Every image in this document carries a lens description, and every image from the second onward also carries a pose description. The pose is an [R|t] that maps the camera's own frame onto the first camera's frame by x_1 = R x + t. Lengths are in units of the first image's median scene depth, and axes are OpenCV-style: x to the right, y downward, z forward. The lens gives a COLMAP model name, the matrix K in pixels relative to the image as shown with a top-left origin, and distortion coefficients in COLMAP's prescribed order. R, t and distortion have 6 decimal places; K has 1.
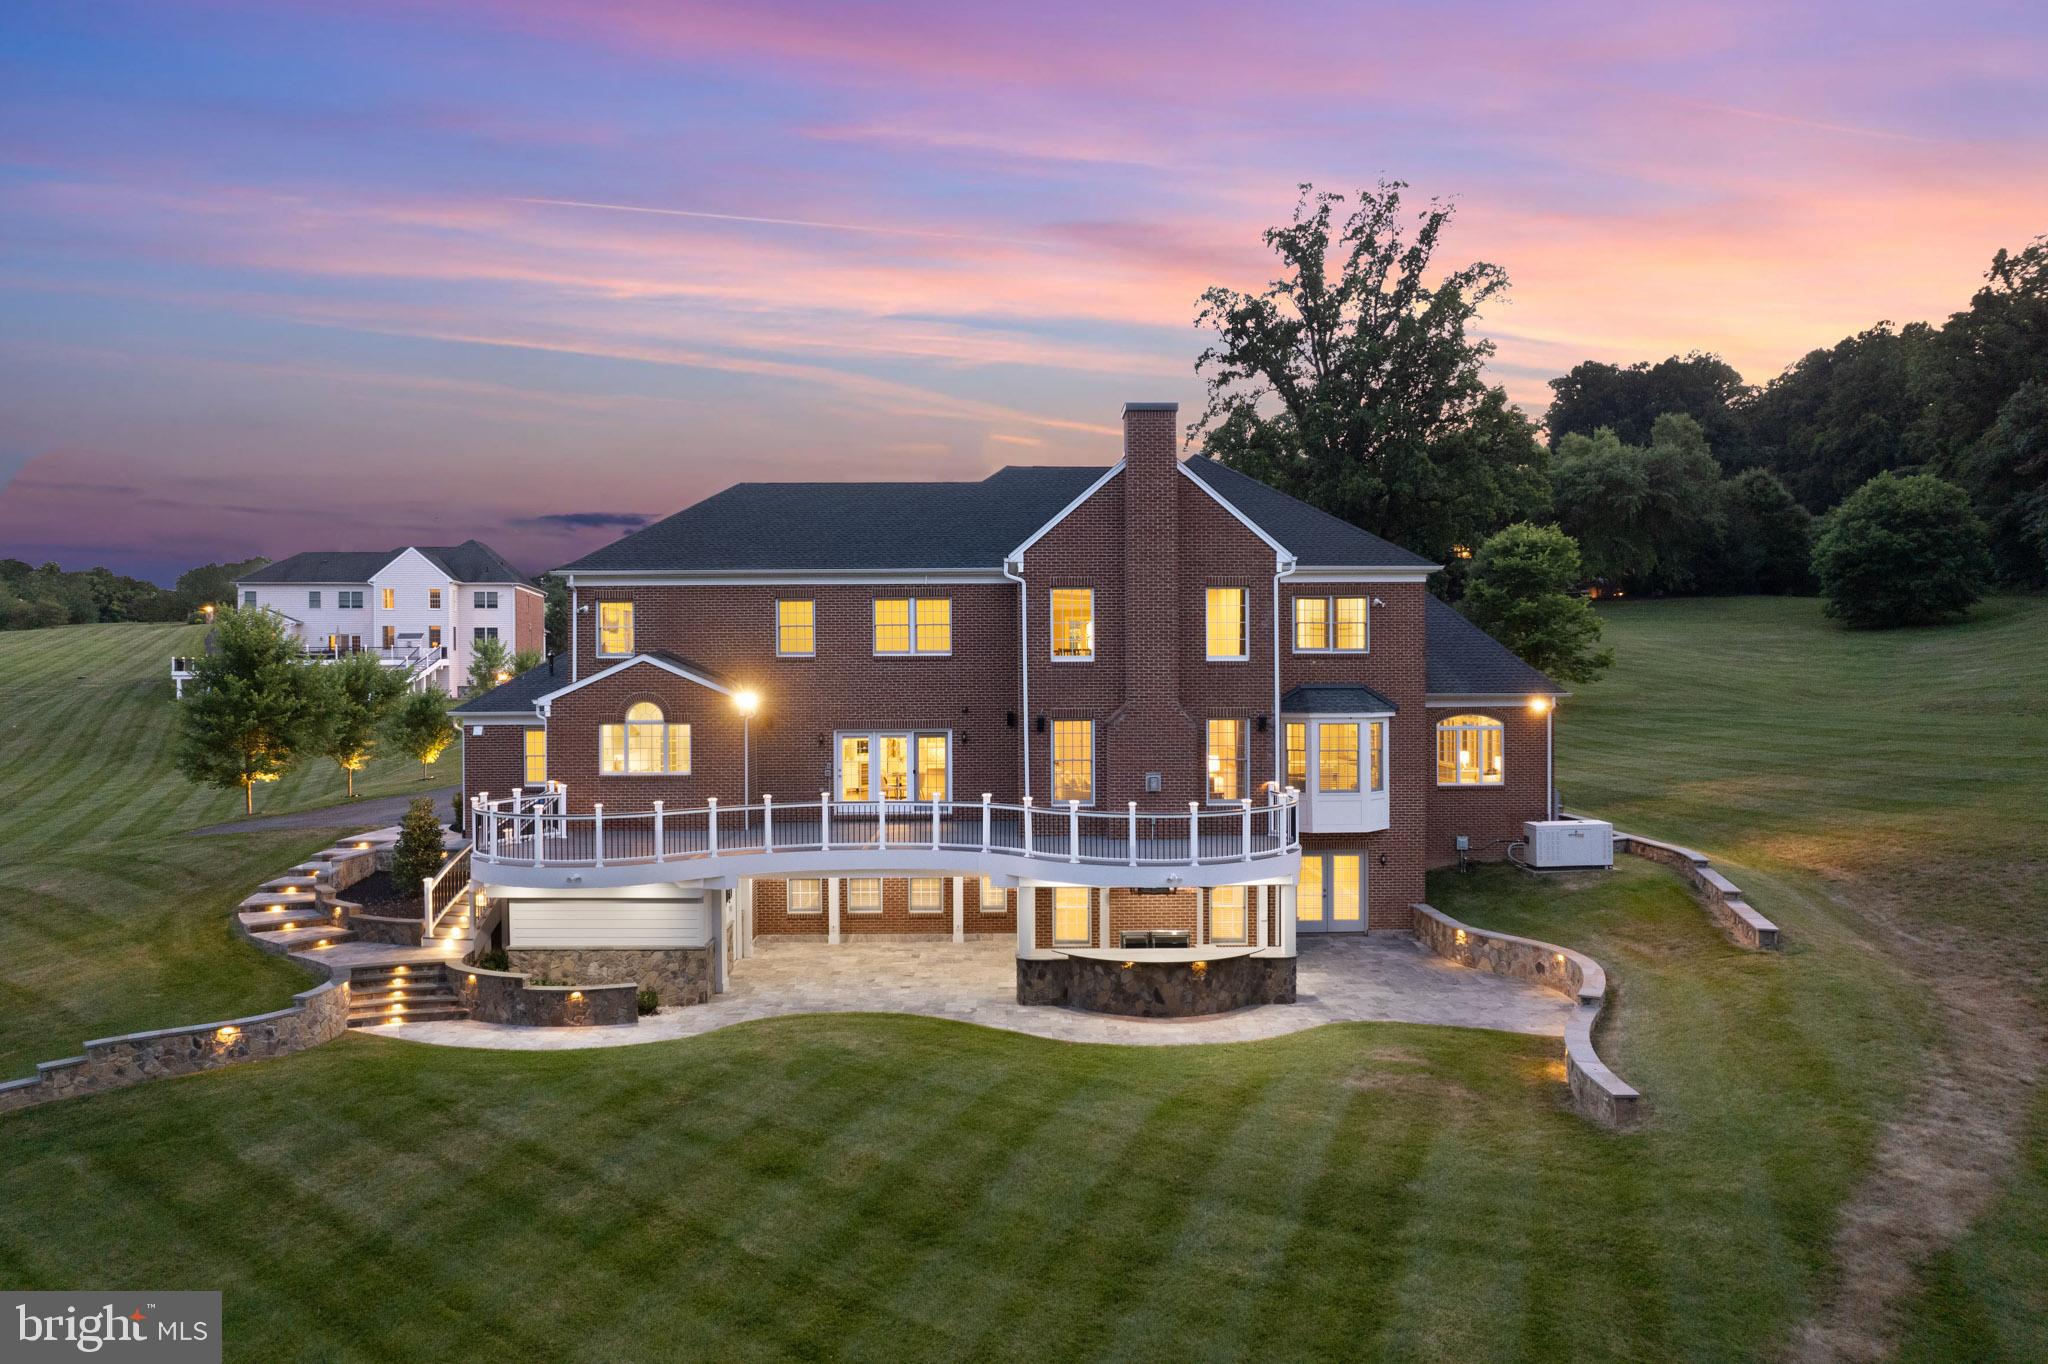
lens RADIAL K [[1312.5, 0, 1024.0], [0, 1312.5, 682.0], [0, 0, 1]] dist [-0.076963, 0.070370]
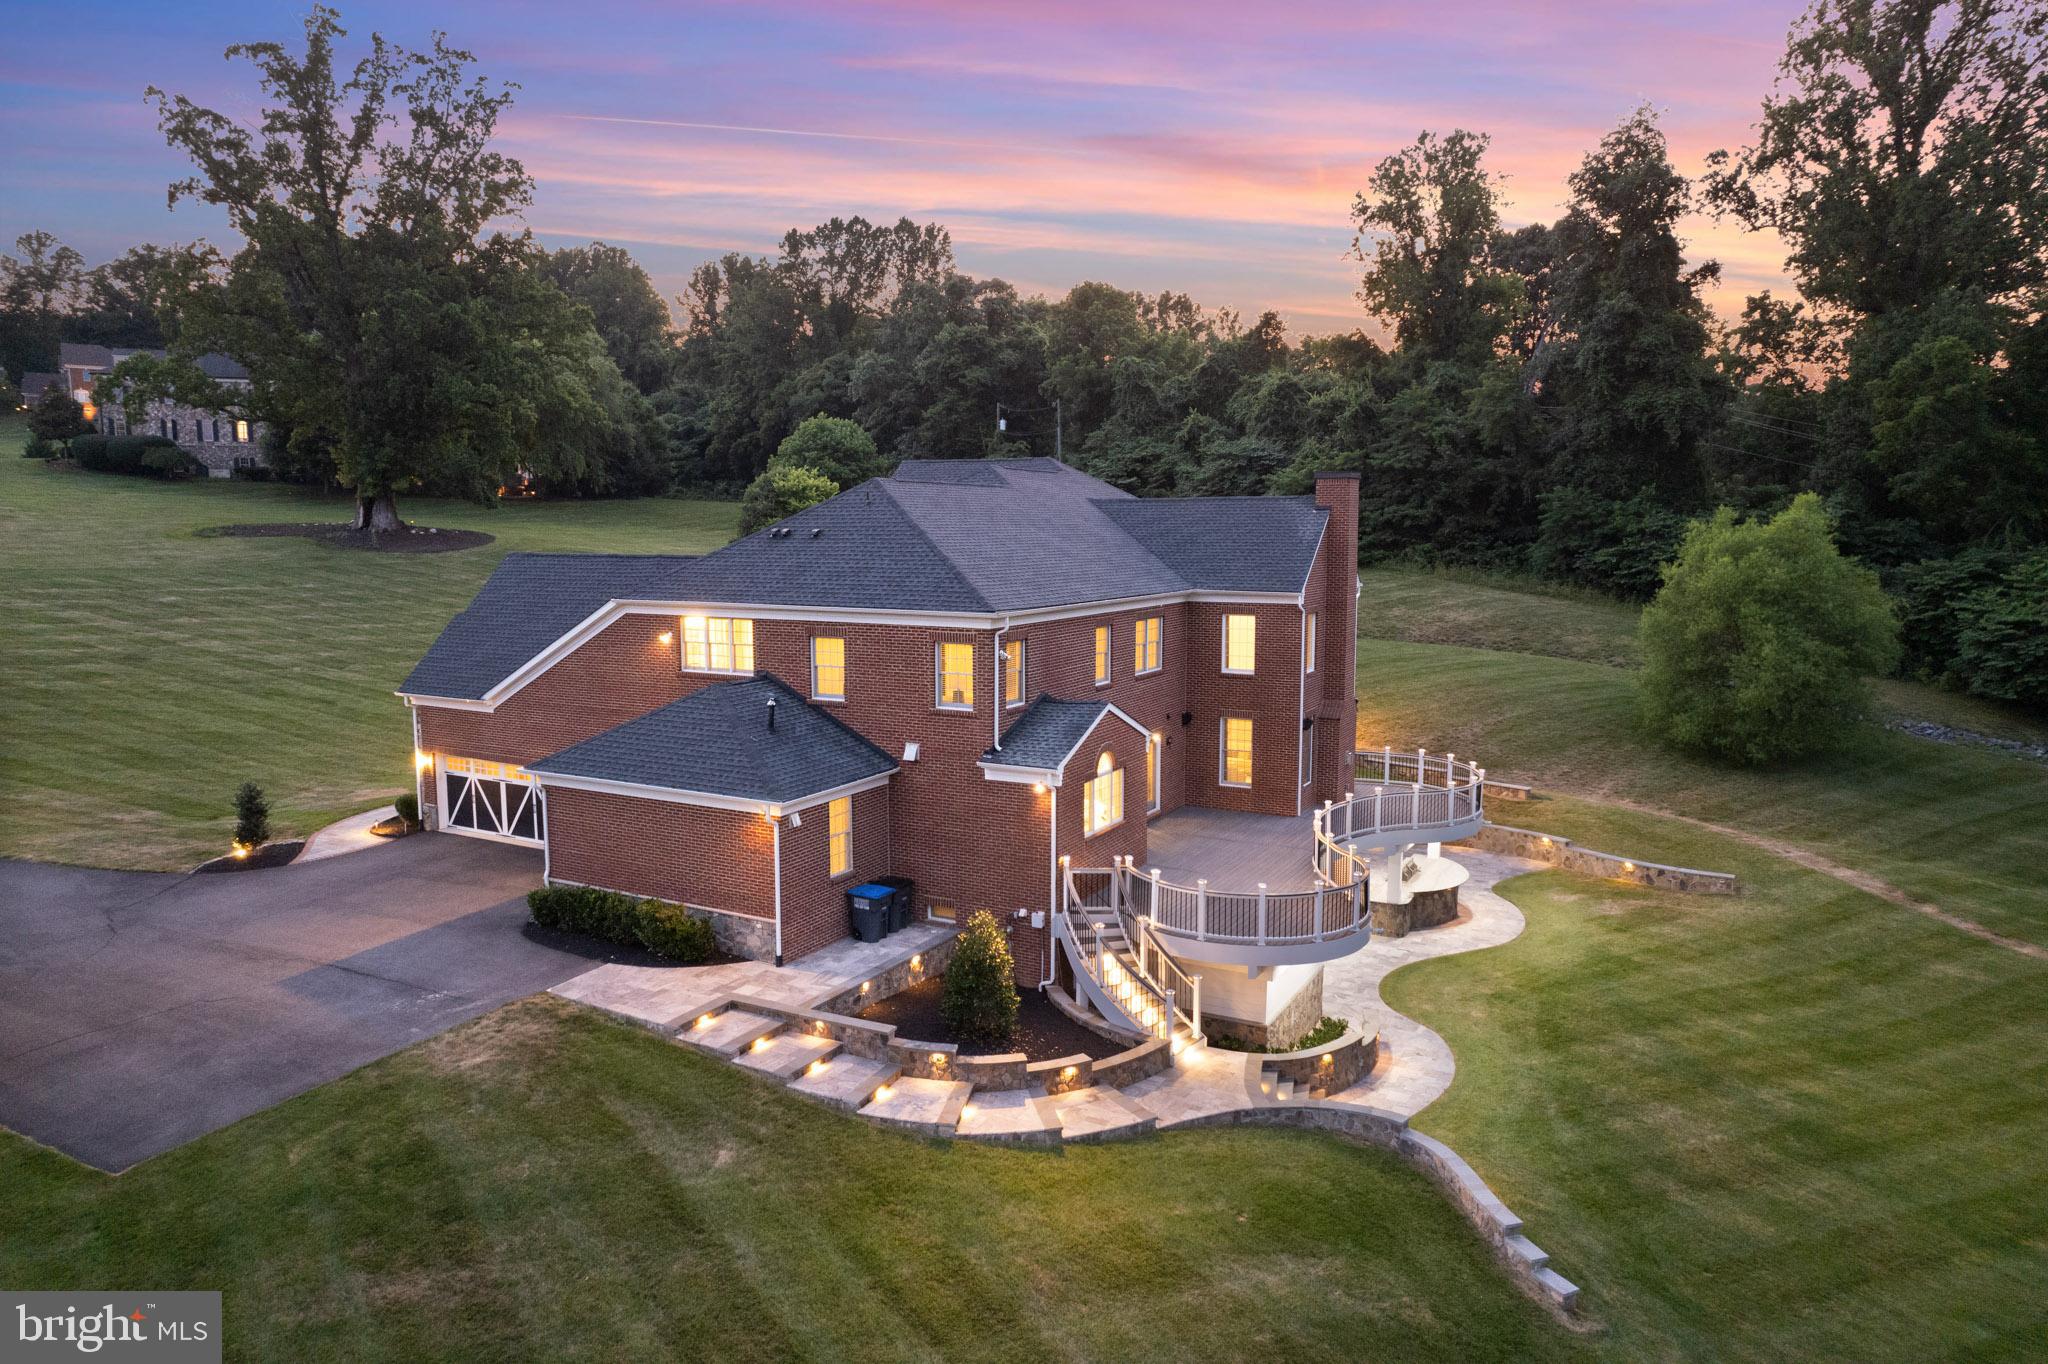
lens RADIAL K [[1312.5, 0, 1024.0], [0, 1312.5, 682.0], [0, 0, 1]] dist [-0.076963, 0.070370]
pose [[0.489222, -0.098421, 0.866588, -1.128696], [0.001303, 0.993694, 0.112121, -0.140824], [-0.872158, -0.053723, 0.486265, 0.595951]]
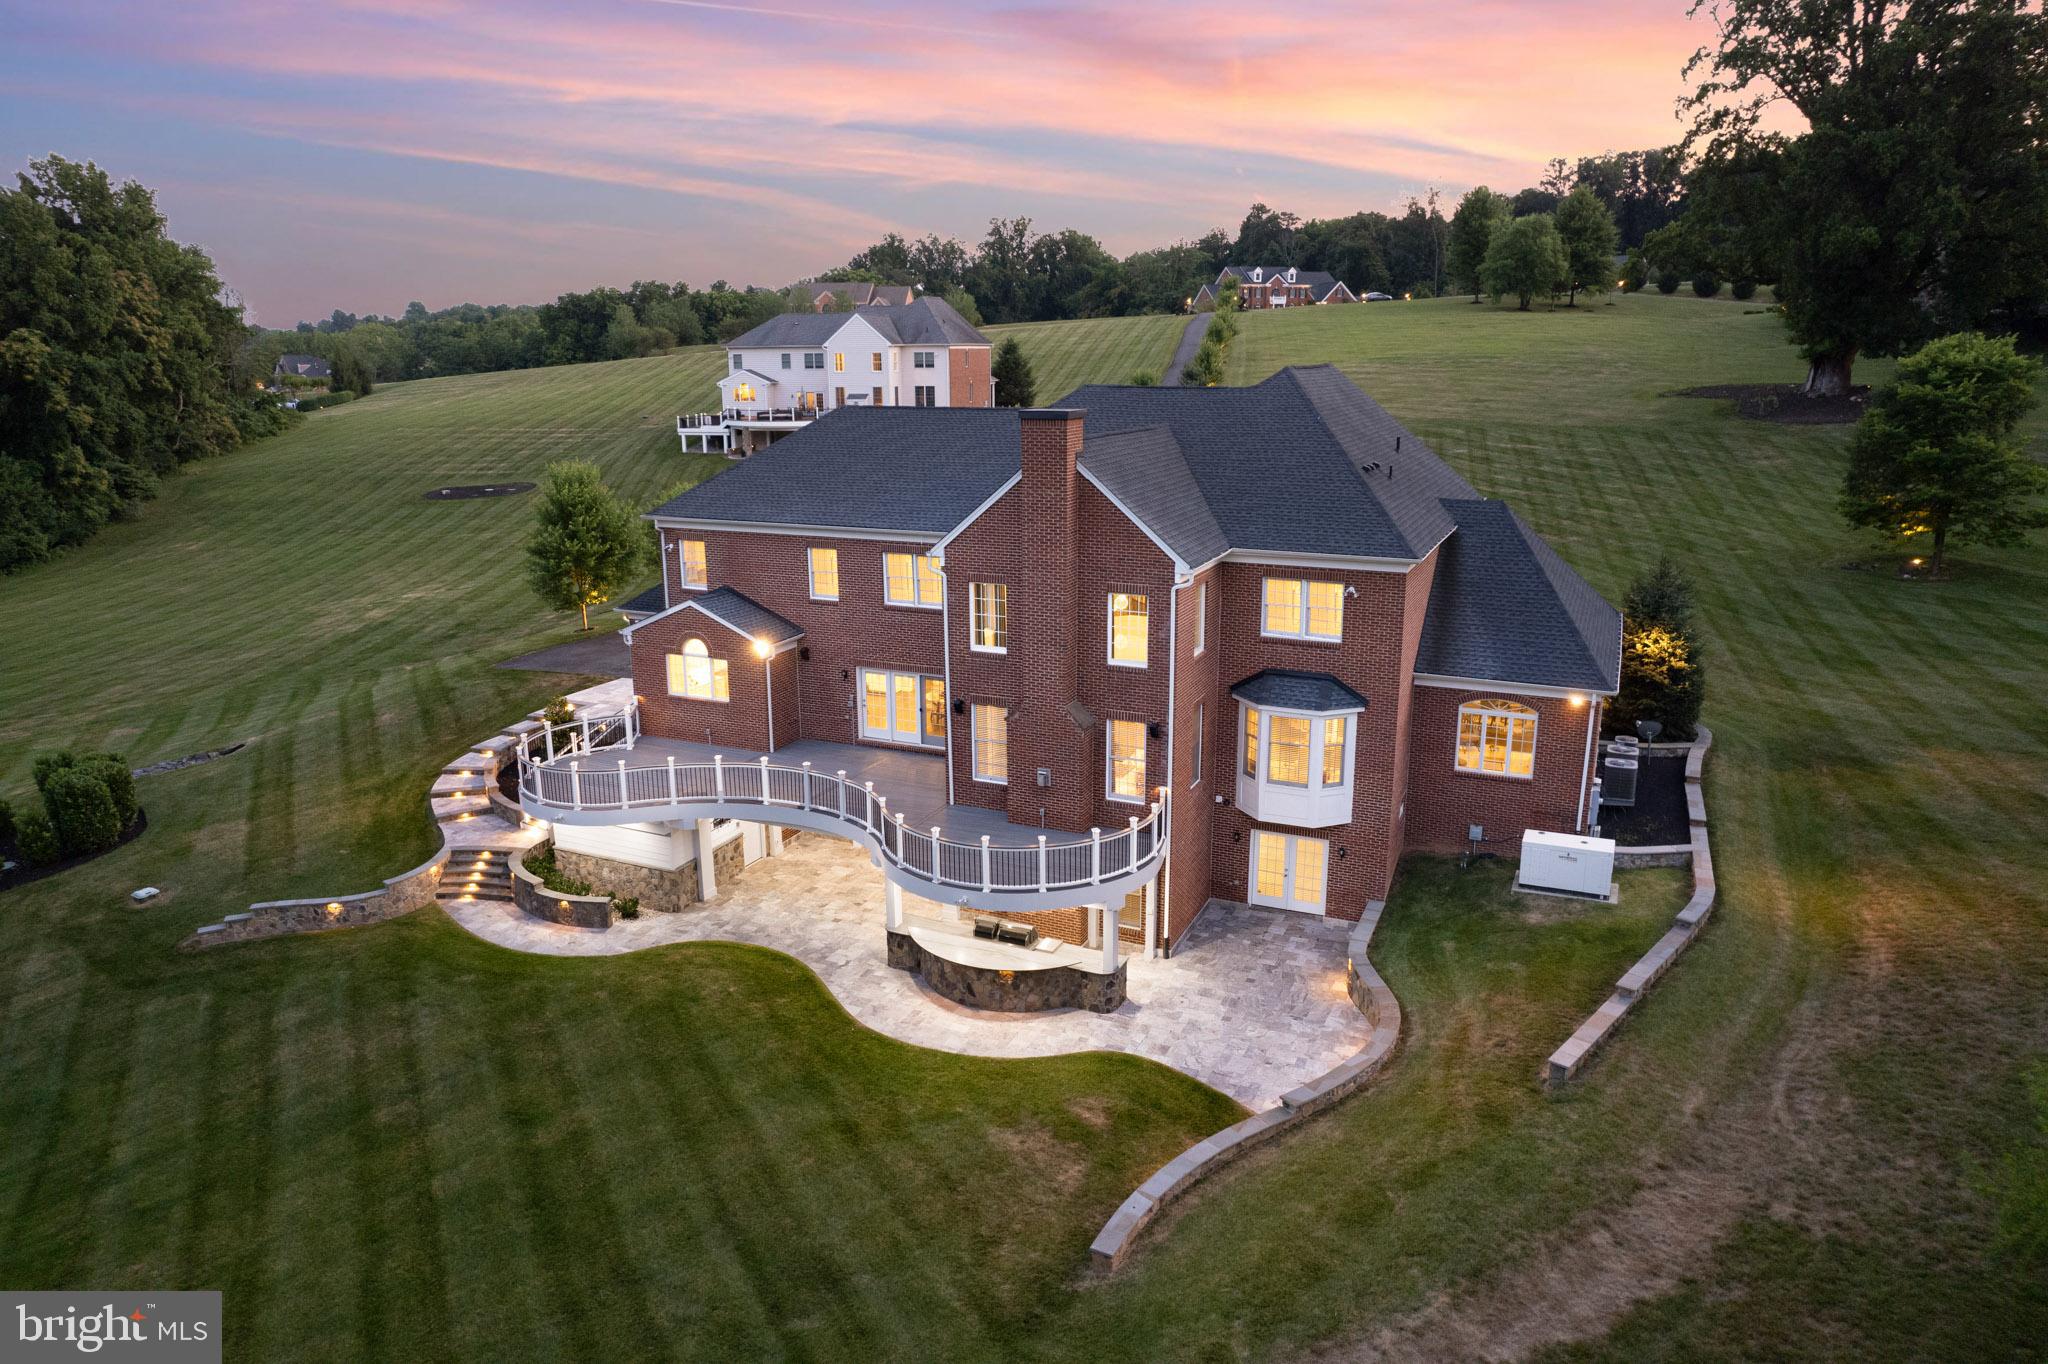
lens RADIAL K [[1312.5, 0, 1024.0], [0, 1312.5, 682.0], [0, 0, 1]] dist [-0.076963, 0.070370]
pose [[0.904481, 0.105196, -0.413337, 0.475306], [-0.000995, 0.969625, 0.244596, -0.237665], [0.426512, -0.220821, 0.877112, 0.076776]]
